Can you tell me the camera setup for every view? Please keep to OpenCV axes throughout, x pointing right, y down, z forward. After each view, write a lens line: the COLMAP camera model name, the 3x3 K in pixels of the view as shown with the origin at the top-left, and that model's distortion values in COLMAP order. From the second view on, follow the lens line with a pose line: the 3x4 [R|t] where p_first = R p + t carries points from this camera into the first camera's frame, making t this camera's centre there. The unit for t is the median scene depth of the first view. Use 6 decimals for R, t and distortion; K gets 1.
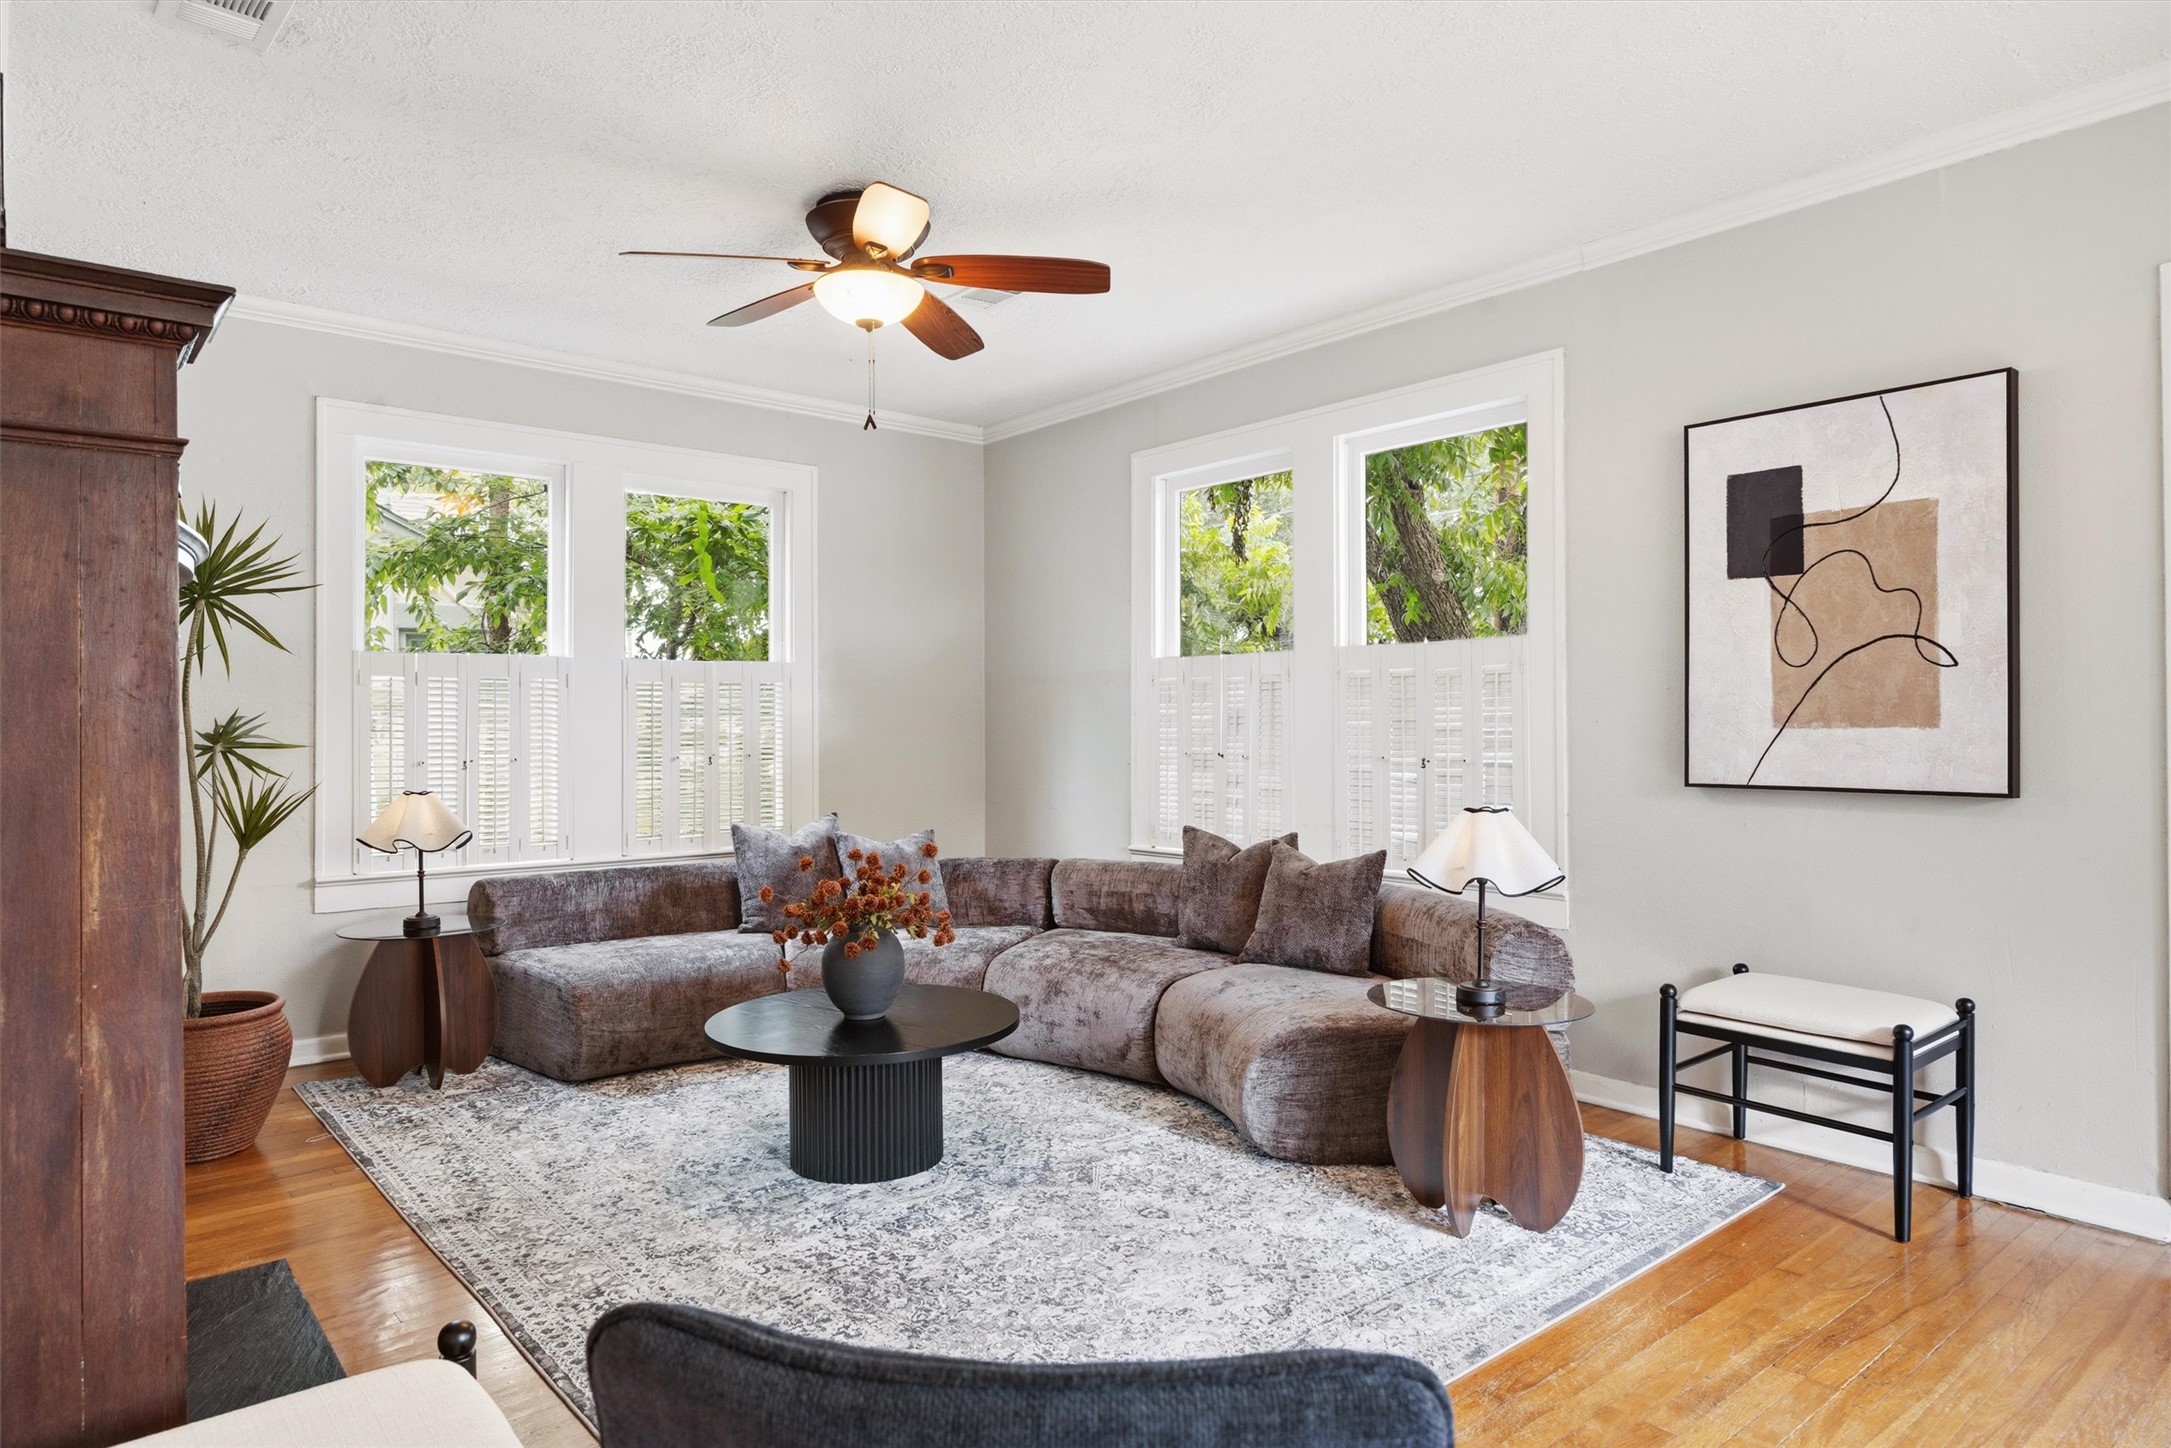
lens RADIAL K [[1239.8, 0, 1028.5], [0, 1239.8, 722.3], [0, 0, 1]] dist [-0.004010, -0.001394]
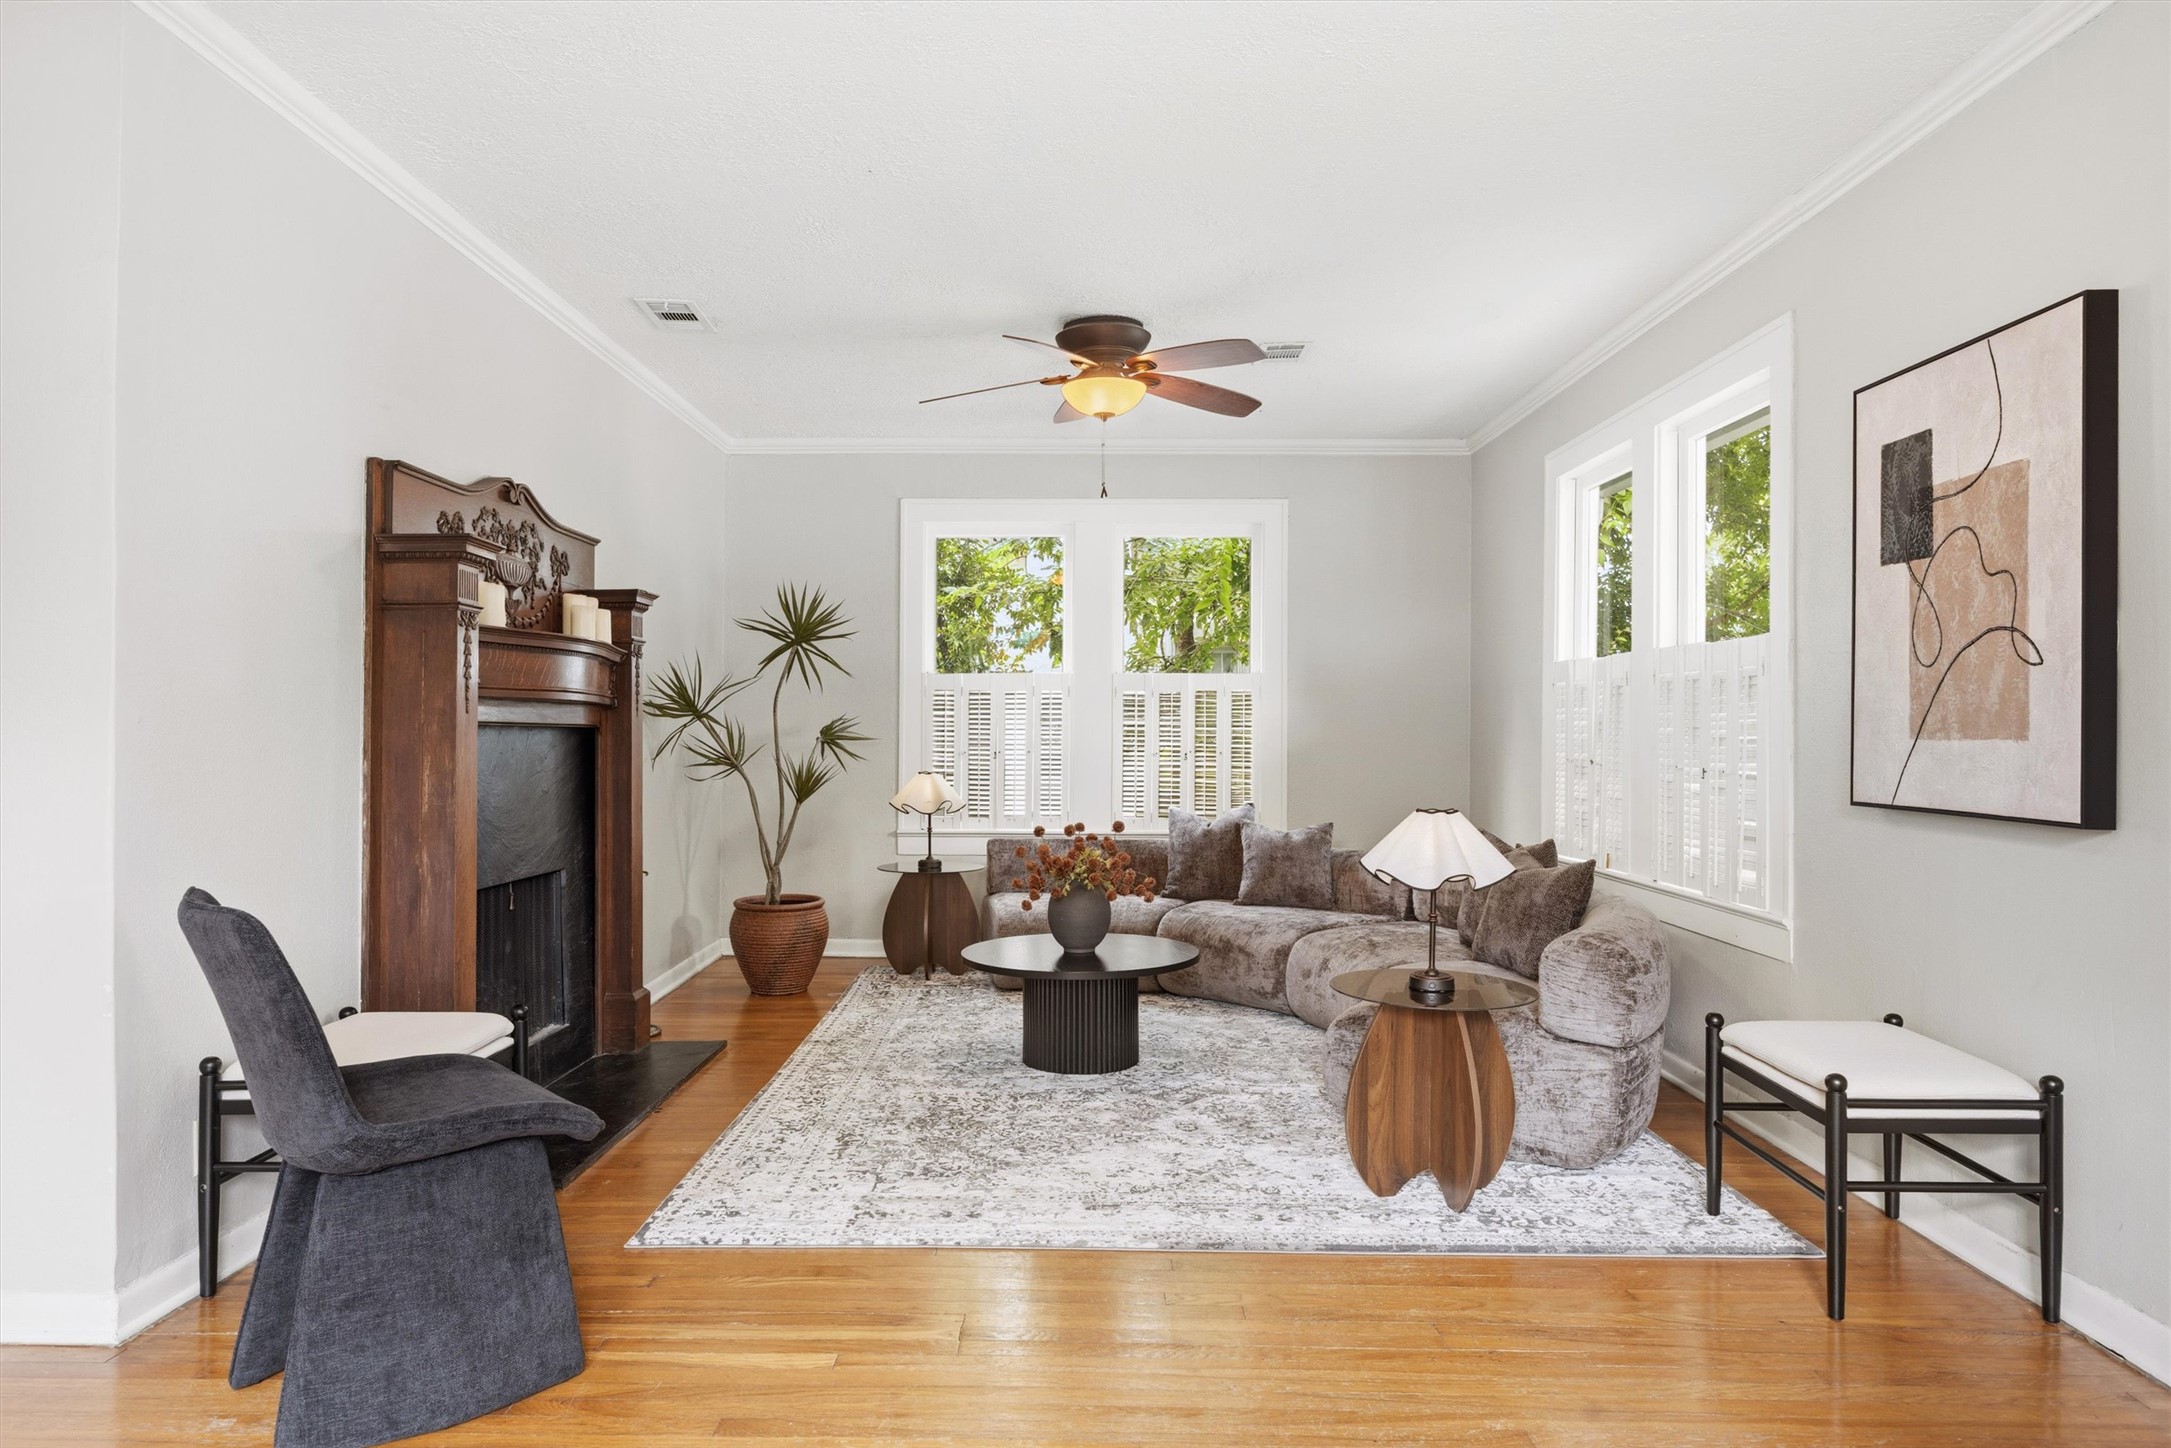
lens RADIAL K [[1239.8, 0, 1028.5], [0, 1239.8, 722.3], [0, 0, 1]] dist [-0.004010, -0.001394]
pose [[0.773246, 0.004388, -0.634091, 0.692444], [-0.004878, 0.999988, 0.000971, -0.004800], [0.634088, 0.002343, 0.773257, -0.044416]]
